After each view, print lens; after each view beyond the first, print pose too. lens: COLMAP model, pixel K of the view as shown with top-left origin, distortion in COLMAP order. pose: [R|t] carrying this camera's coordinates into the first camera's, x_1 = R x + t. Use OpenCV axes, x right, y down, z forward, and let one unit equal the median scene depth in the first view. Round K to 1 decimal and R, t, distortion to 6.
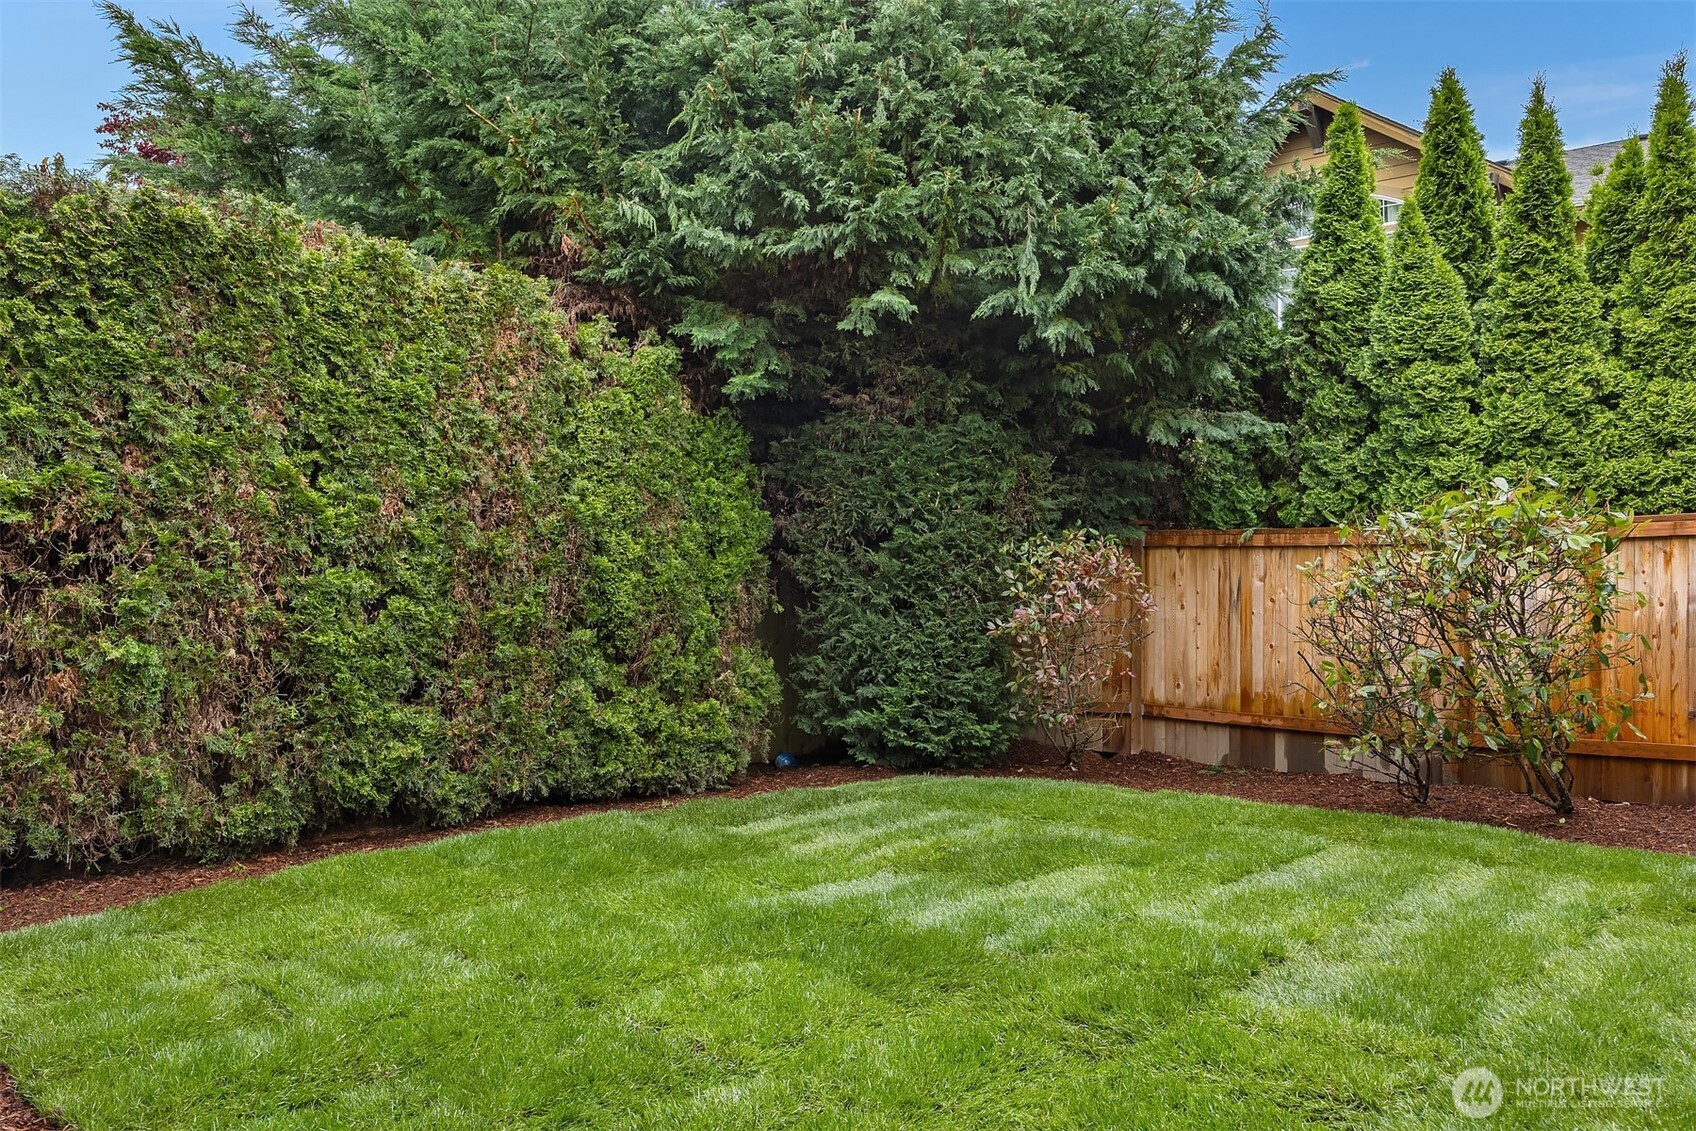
lens RADIAL K [[1191.7, 0, 844.9], [0, 1191.7, 504.0], [0, 0, 1]] dist [-0.002703, 0.006903]
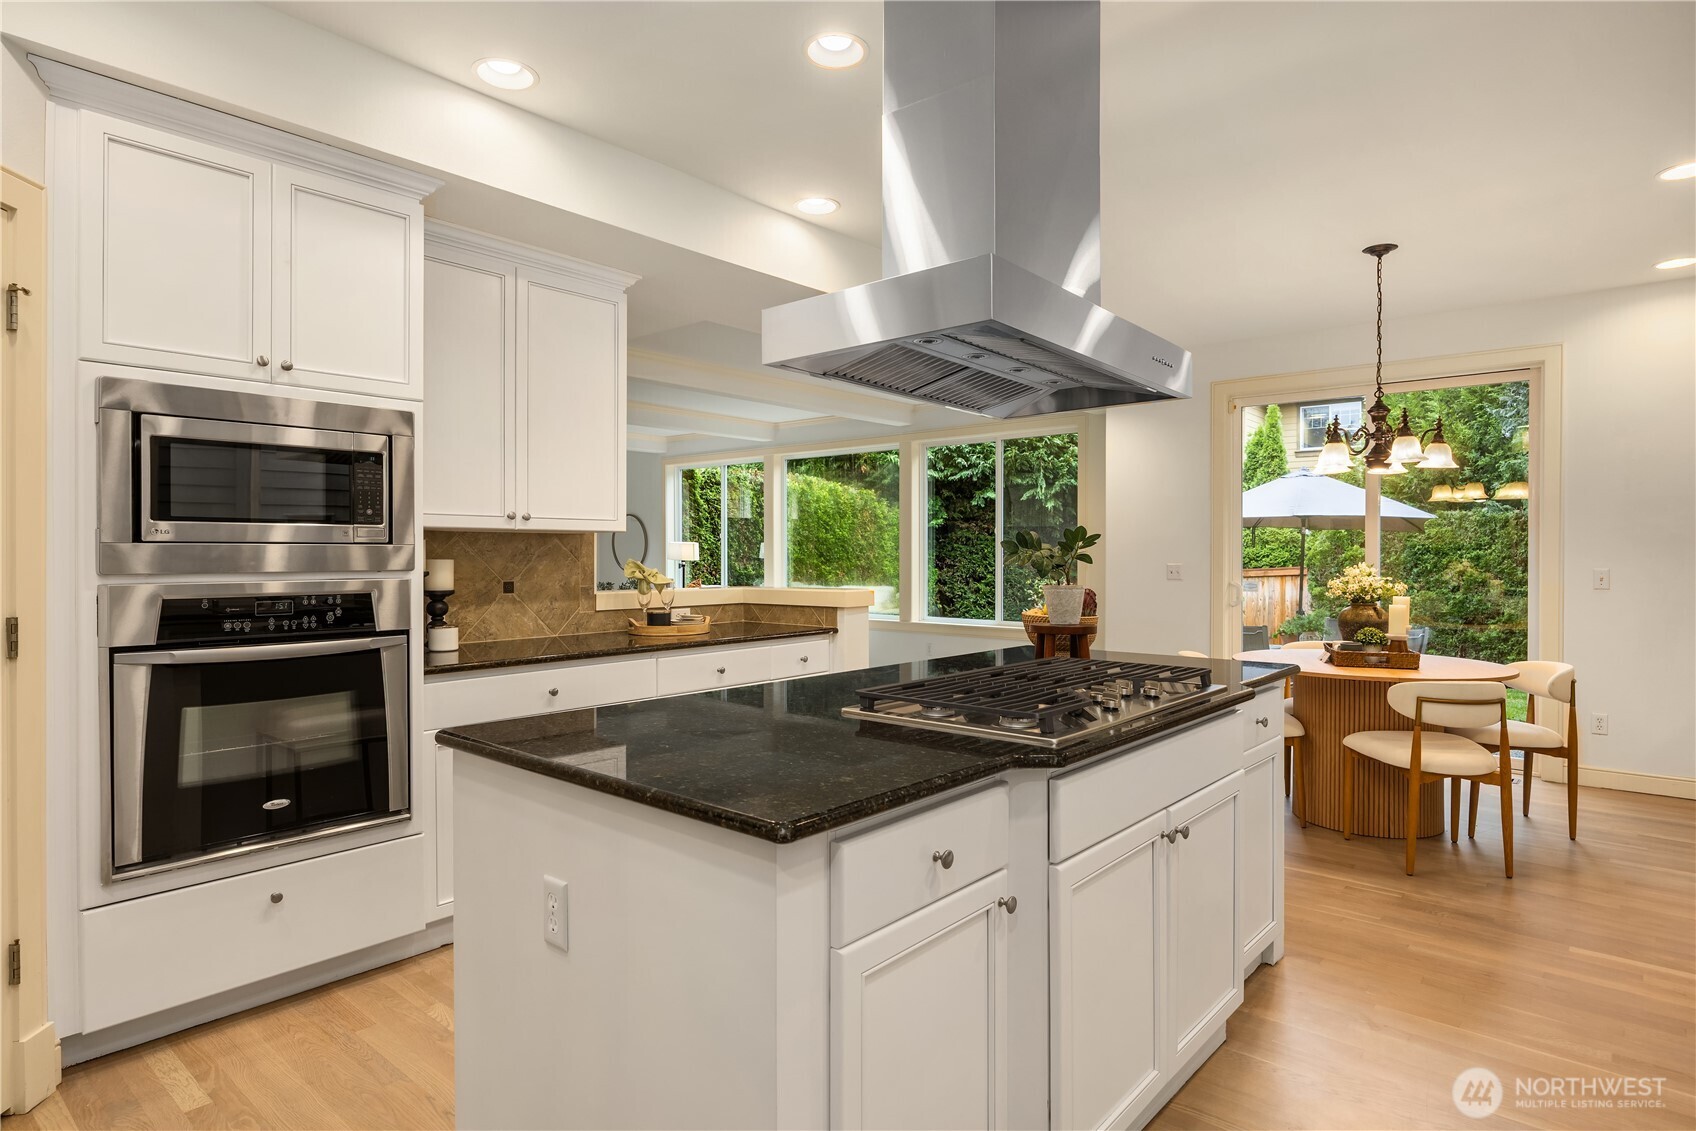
lens RADIAL K [[940.2, 0, 849.8], [0, 940.2, 559.6], [0, 0, 1]] dist [0.007023, -0.003578]
pose [[0.998386, -0.013056, 0.055264, -0.401903], [0.010890, 0.999168, 0.039314, -0.105782], [-0.055732, -0.038649, 0.997697, -1.131743]]
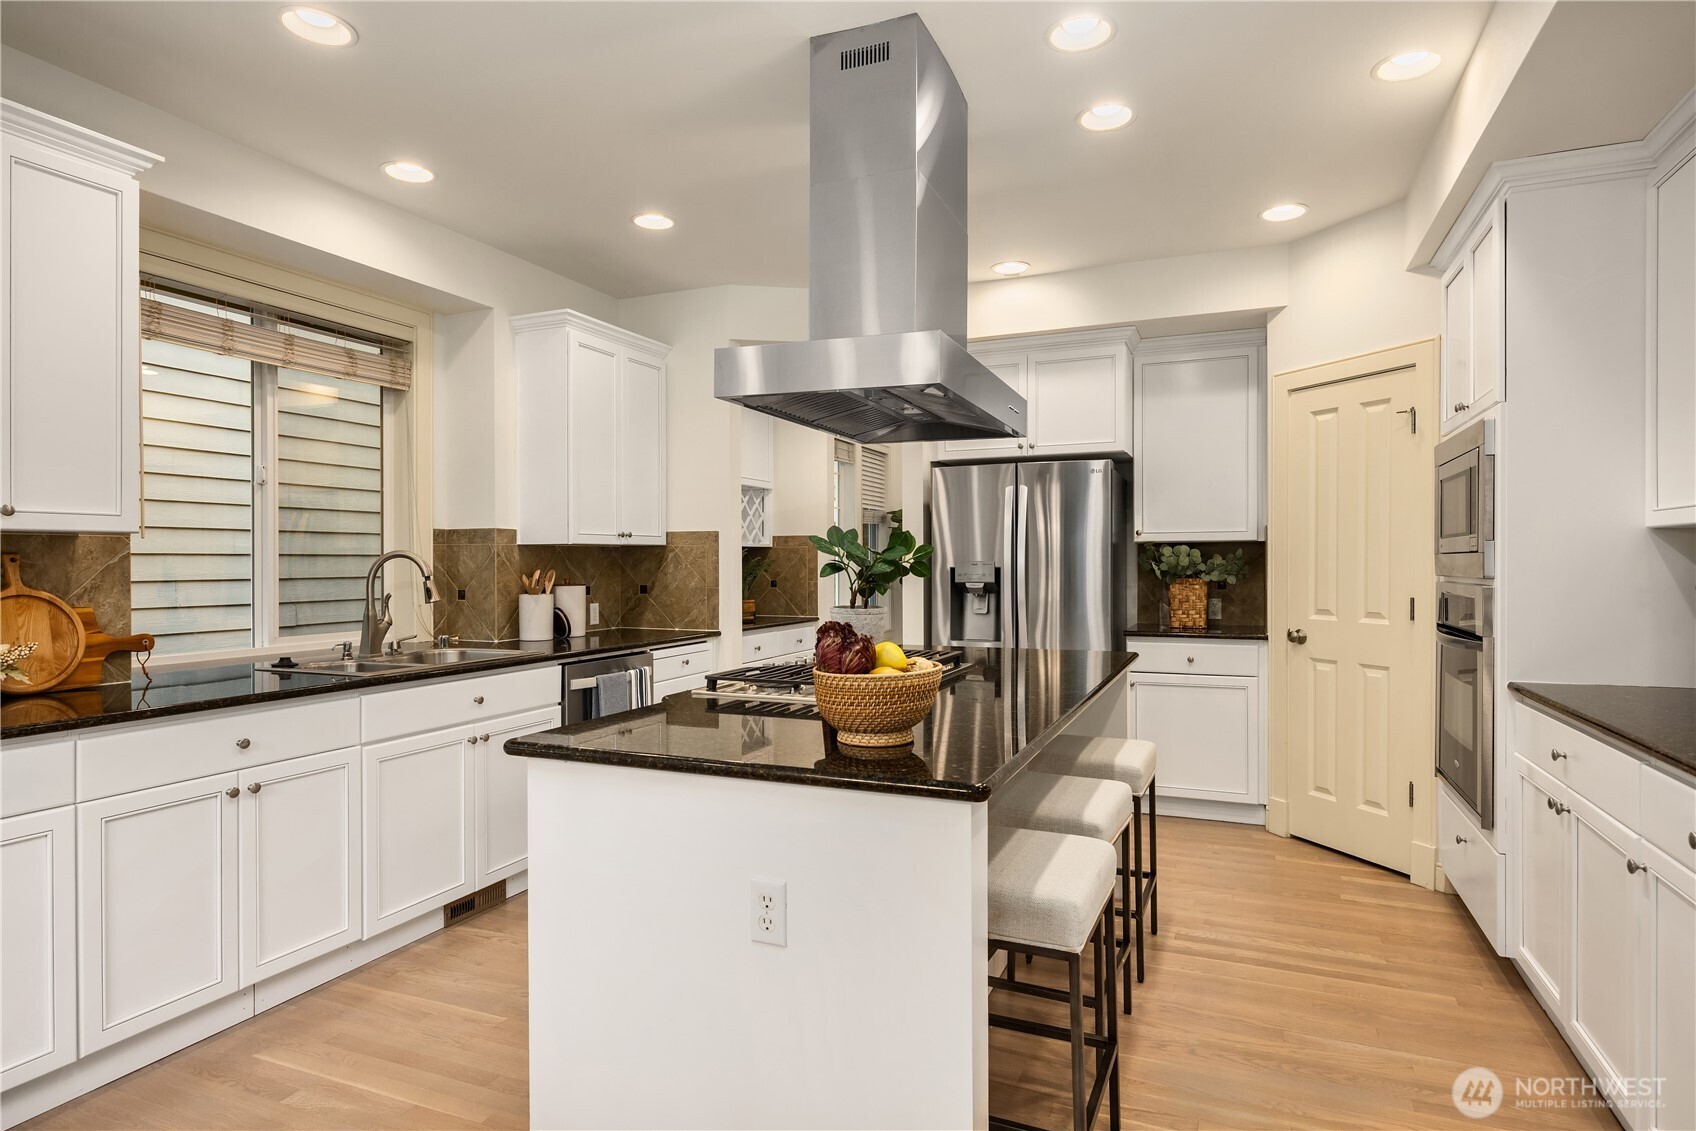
lens RADIAL K [[903.9, 0, 837.0], [0, 903.9, 572.1], [0, 0, 1]] dist [-0.010373, 0.003578]
pose [[-0.938663, -0.006735, -0.344771, -0.187207], [0.001461, 0.999723, -0.023506, -0.082218], [0.344833, -0.022568, -0.938393, -0.485288]]
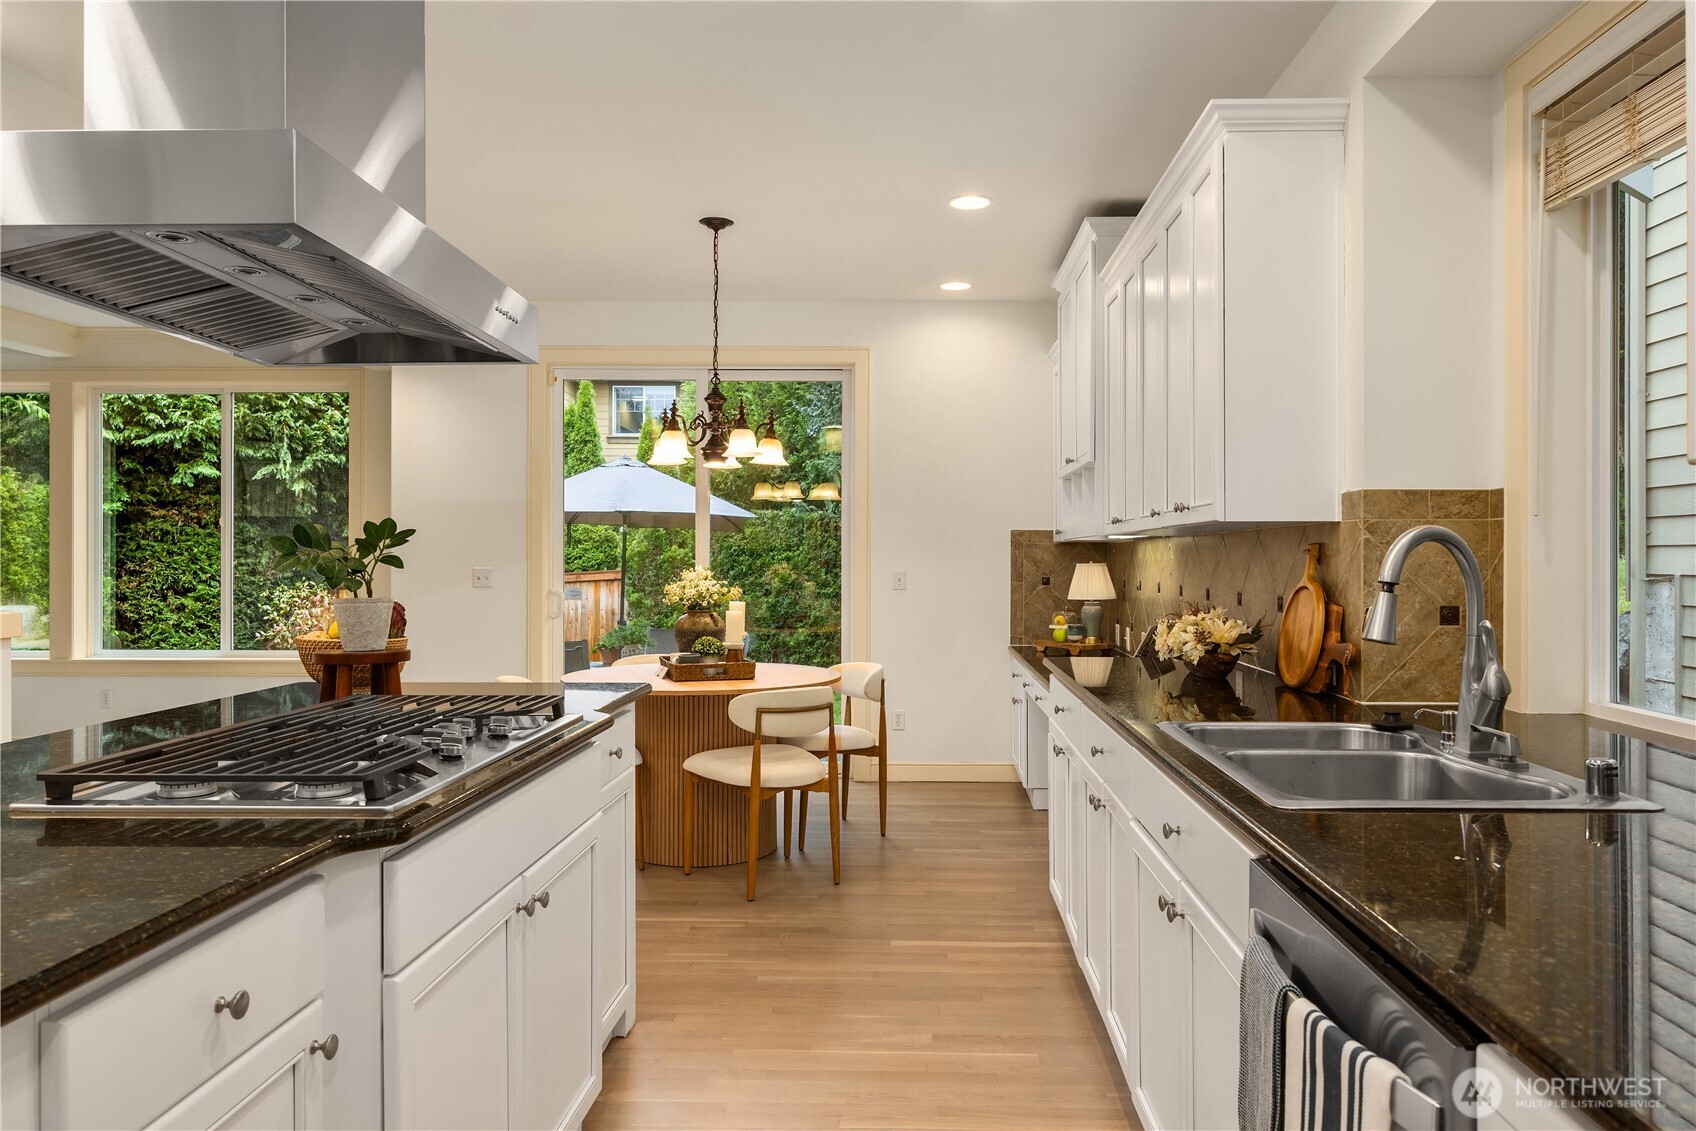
lens RADIAL K [[1167.2, 0, 911.5], [0, 1167.2, 552.4], [0, 0, 1]] dist [-0.005874, 0.004047]
pose [[0.727150, -0.010456, 0.686399, -0.415194], [-0.013905, 0.999455, 0.029956, -0.105726], [-0.686338, -0.031326, 0.726608, -1.122726]]
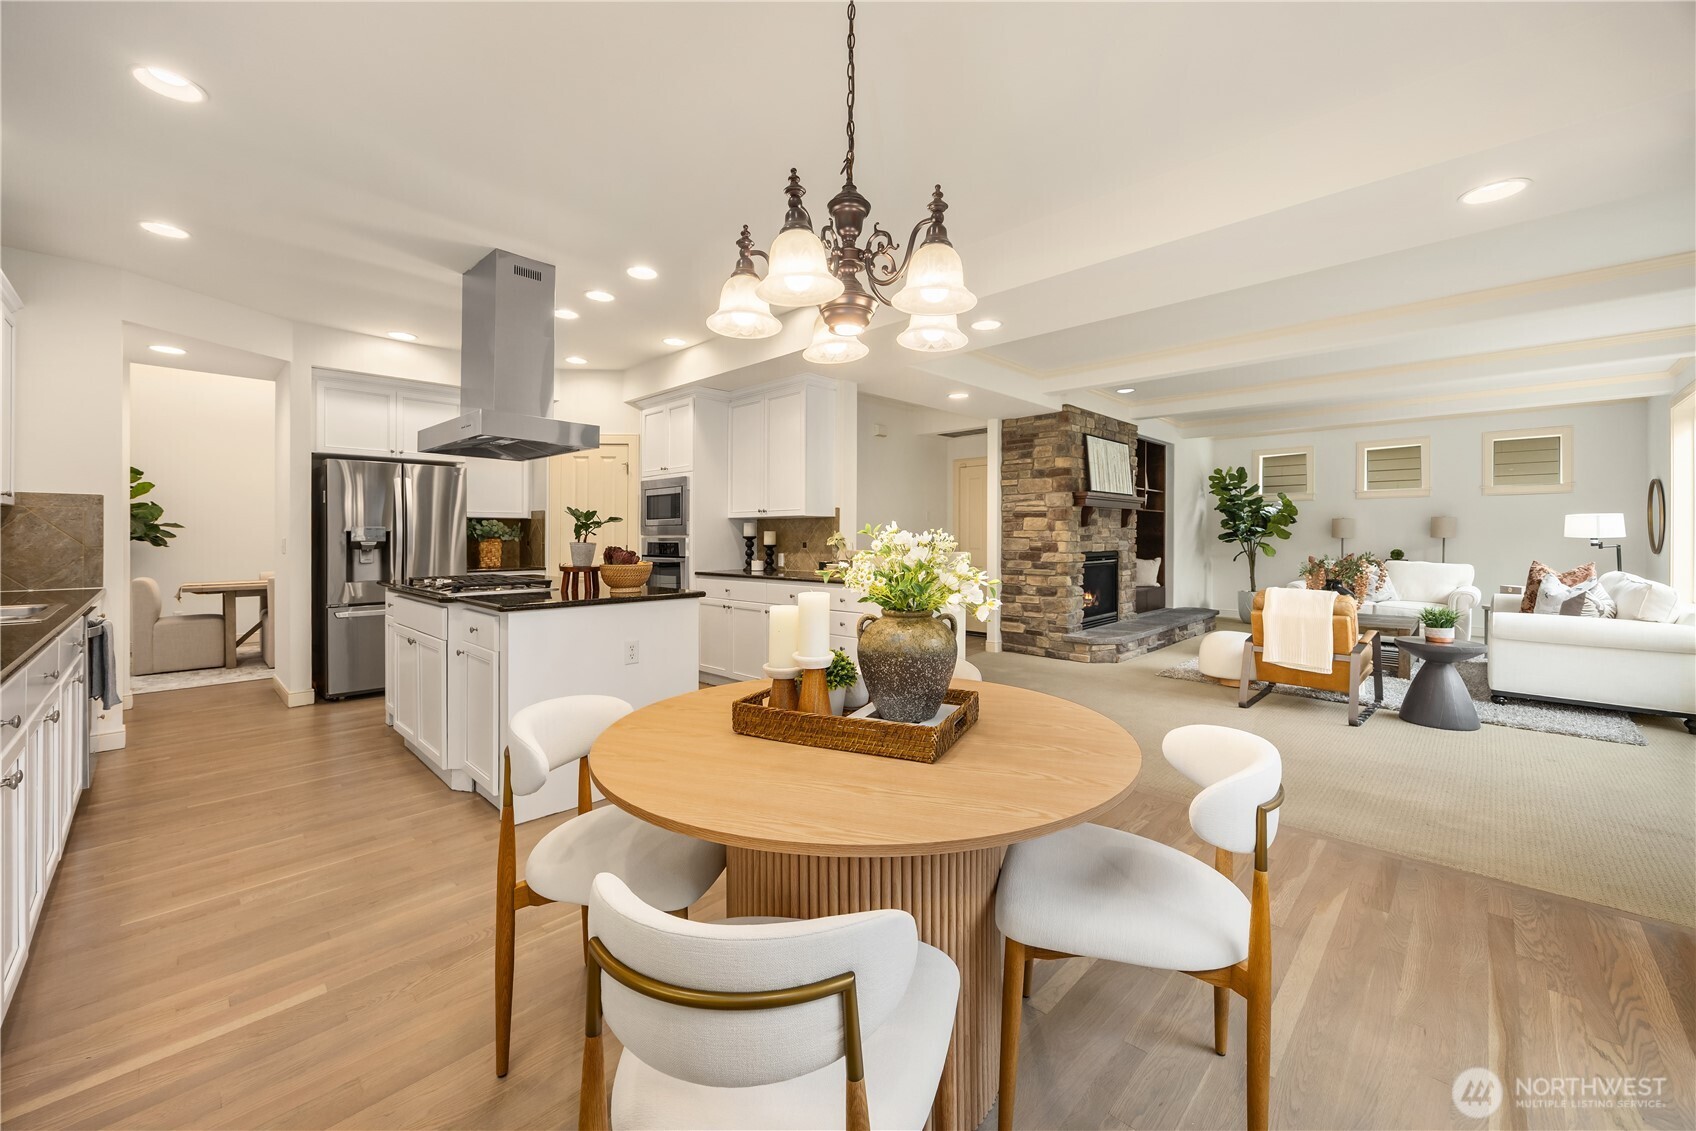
lens RADIAL K [[686.2, 0, 879.9], [0, 686.2, 532.1], [0, 0, 1]] dist [-0.005691, 0.000160]
pose [[-0.001126, -0.019173, -0.999816, 0.189092], [0.031647, 0.999315, -0.019199, -0.069638], [0.999498, -0.031663, -0.000519, -0.532366]]
